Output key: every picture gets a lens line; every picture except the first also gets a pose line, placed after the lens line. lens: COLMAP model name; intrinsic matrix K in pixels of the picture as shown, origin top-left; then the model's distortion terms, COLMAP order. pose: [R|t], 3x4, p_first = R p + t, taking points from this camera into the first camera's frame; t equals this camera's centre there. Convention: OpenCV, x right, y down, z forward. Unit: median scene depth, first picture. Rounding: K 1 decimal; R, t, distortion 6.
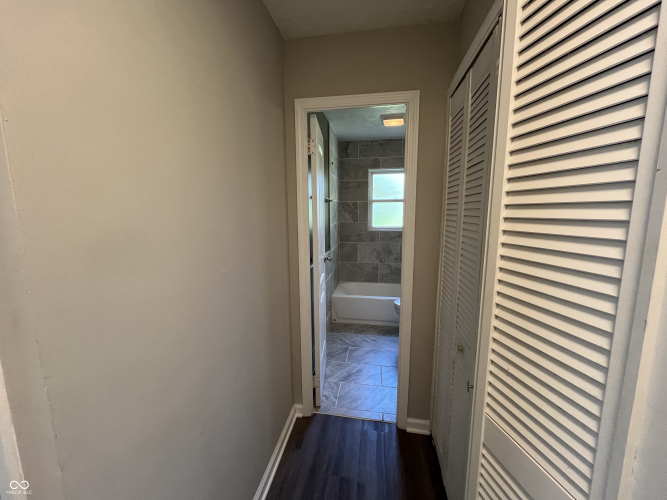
lens RADIAL K [[271.0, 0, 332.6], [0, 271.0, 249.0], [0, 0, 1]] dist [0.001128, -0.000403]
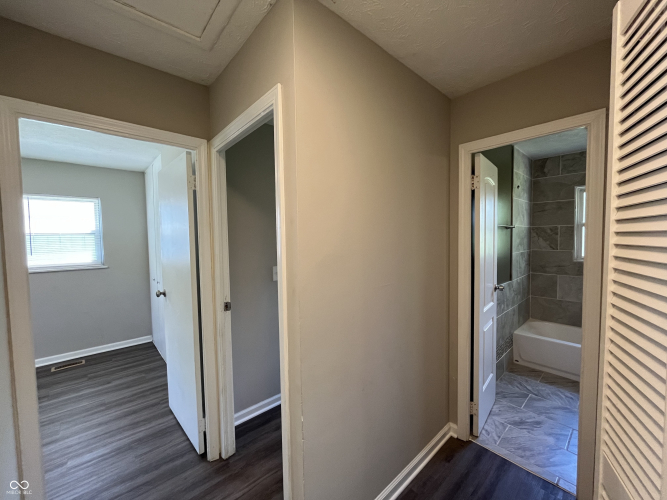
lens RADIAL K [[271.0, 0, 333.4], [0, 271.0, 250.1], [0, 0, 1]] dist [0.001128, -0.000403]
pose [[0.786231, 0.025411, -0.617410, 0.100401], [-0.077031, 0.995391, -0.057126, 0.001379], [0.613113, 0.092474, 0.784564, -0.119018]]
